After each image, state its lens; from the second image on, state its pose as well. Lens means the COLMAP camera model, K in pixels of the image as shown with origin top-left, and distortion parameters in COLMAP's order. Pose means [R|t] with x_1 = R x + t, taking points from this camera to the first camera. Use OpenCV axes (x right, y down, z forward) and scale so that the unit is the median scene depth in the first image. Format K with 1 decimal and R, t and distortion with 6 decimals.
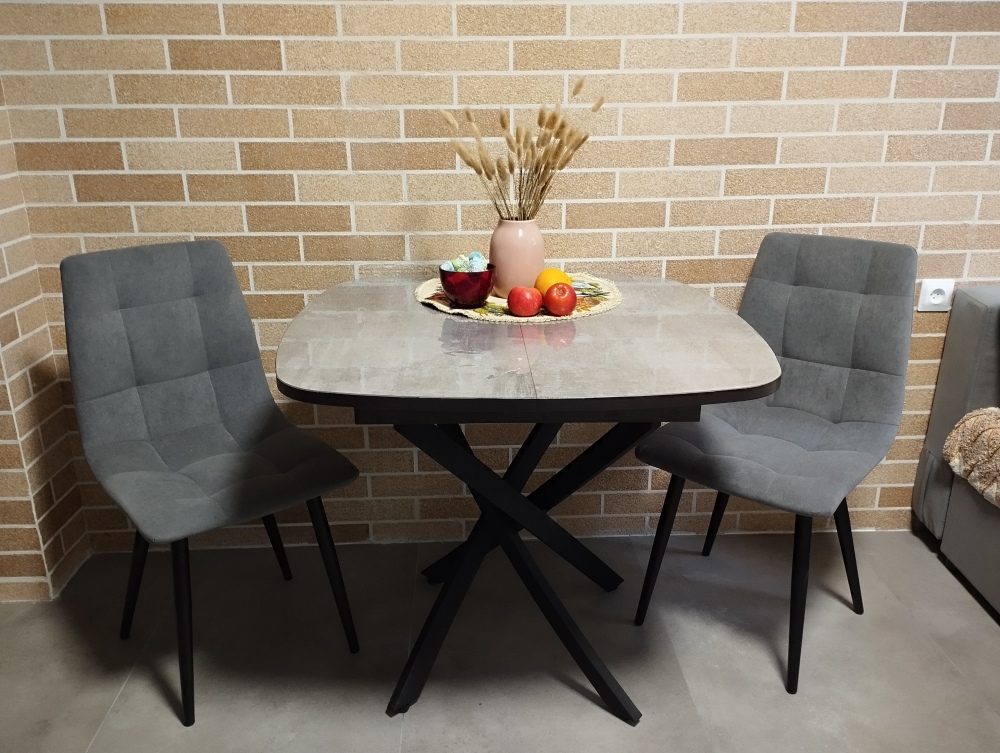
lens RADIAL K [[829.4, 0, 500.0], [0, 829.4, 376.5], [0, 0, 1]] dist [0.104670, -0.135233]
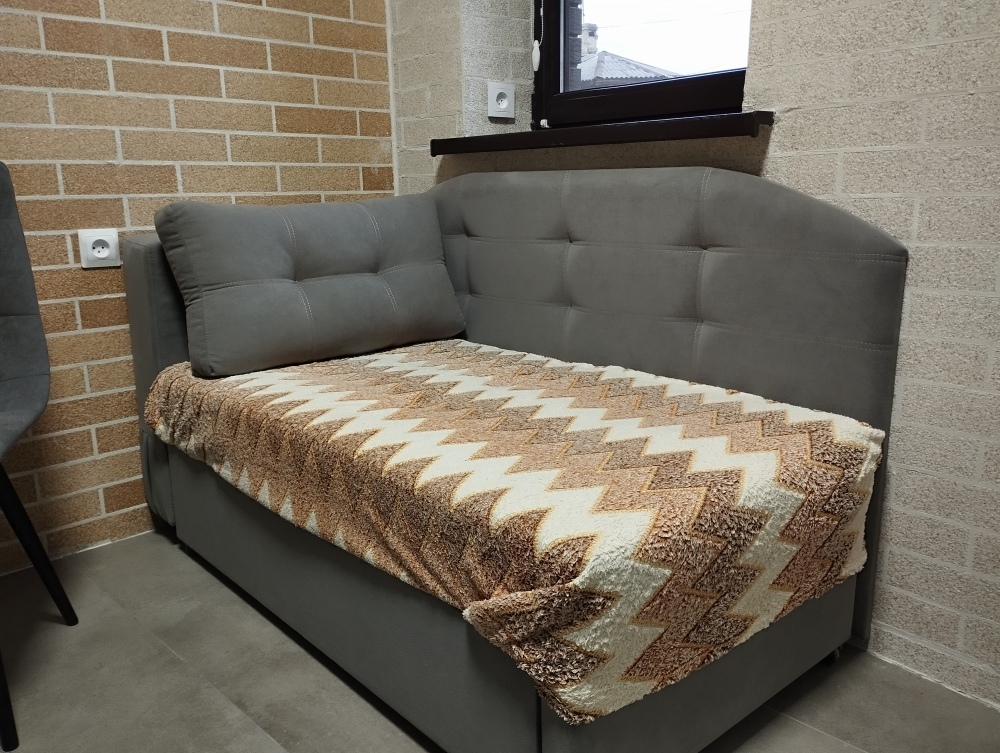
lens RADIAL K [[829.4, 0, 500.0], [0, 829.4, 376.5], [0, 0, 1]] dist [0.104670, -0.135233]
pose [[0.742987, -0.157874, 0.650420, 0.239796], [0.229624, 0.972928, -0.026149, 0.148935], [-0.628684, 0.168780, 0.759125, 0.110958]]
